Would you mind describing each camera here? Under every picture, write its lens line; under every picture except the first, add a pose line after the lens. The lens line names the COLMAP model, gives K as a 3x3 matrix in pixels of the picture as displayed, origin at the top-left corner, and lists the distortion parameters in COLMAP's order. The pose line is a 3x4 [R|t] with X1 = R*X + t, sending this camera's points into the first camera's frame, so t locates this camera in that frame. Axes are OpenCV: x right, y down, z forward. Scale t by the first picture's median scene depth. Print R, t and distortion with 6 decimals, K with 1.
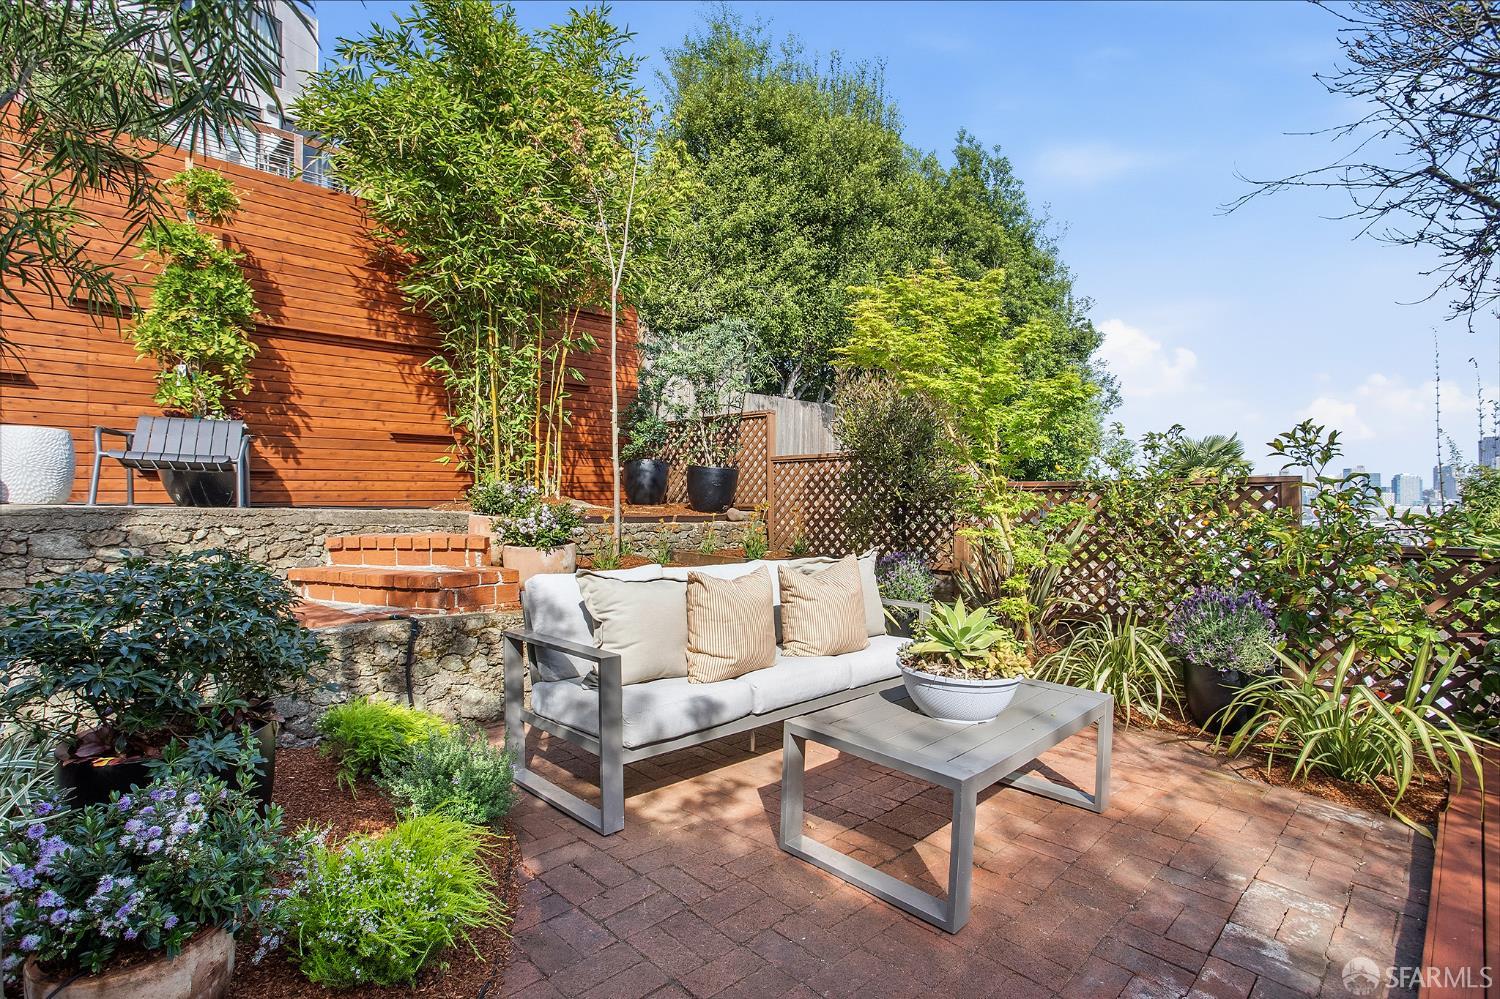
lens RADIAL K [[723.2, 0, 750.0], [0, 723.2, 499.5], [0, 0, 1]] dist [-0.000744, 0.000743]
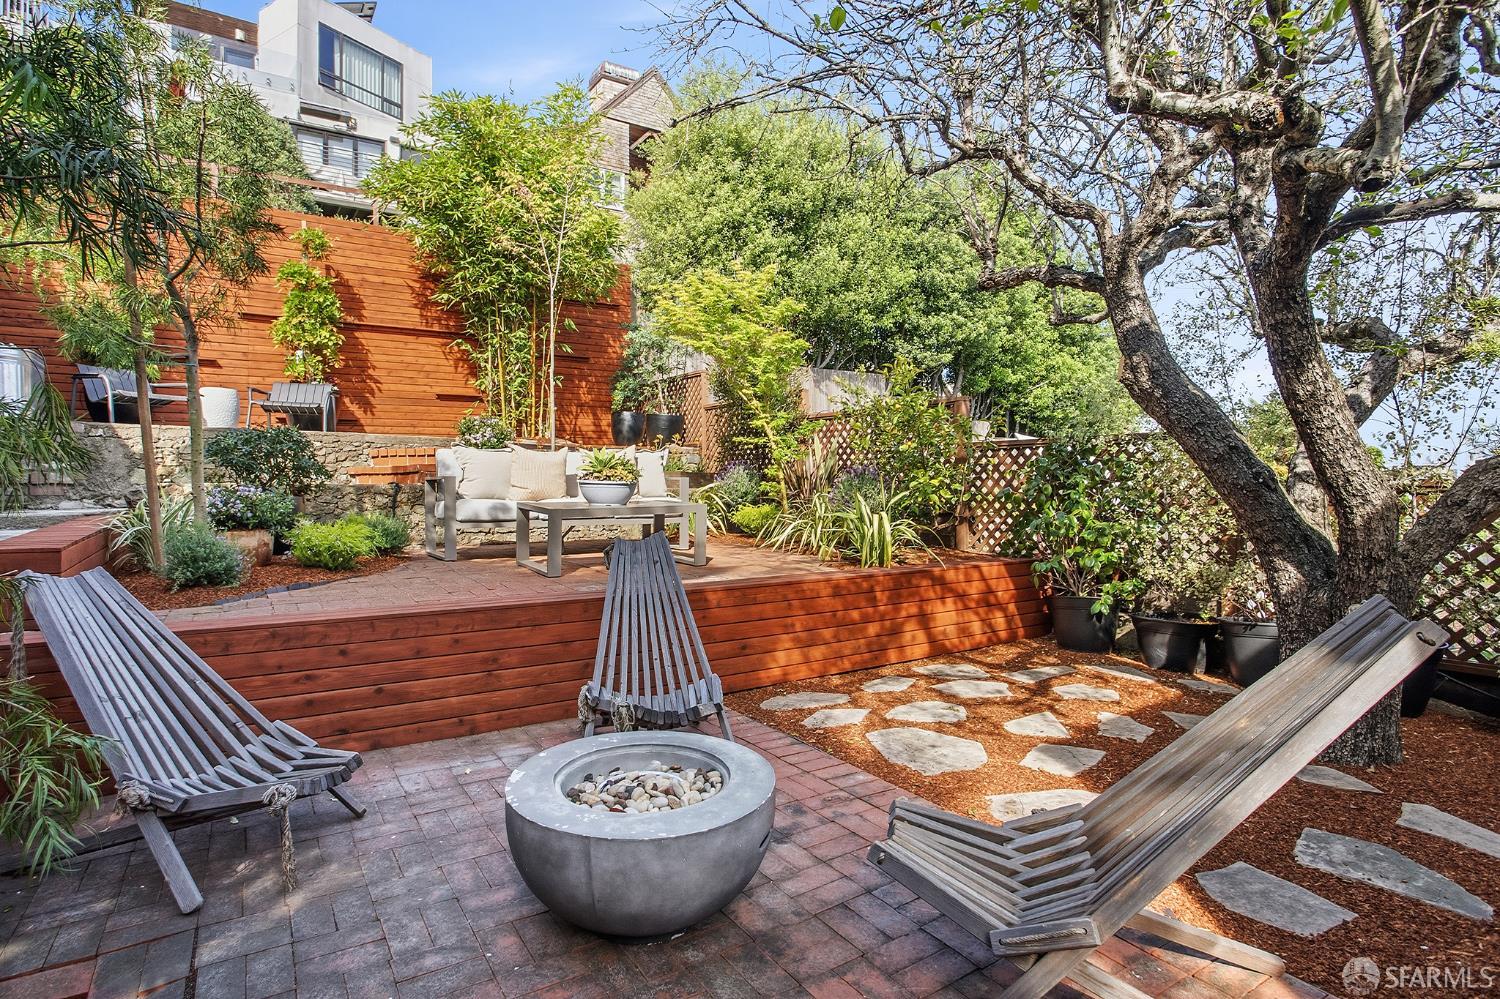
lens RADIAL K [[737.0, 0, 740.0], [0, 737.0, 474.8], [0, 0, 1]] dist [0.002529, 0.000919]
pose [[0.984940, -0.005535, -0.172807, 0.393514], [0.005509, 0.999985, -0.000631, 0.082173], [0.172808, -0.000330, 0.984955, -0.381160]]
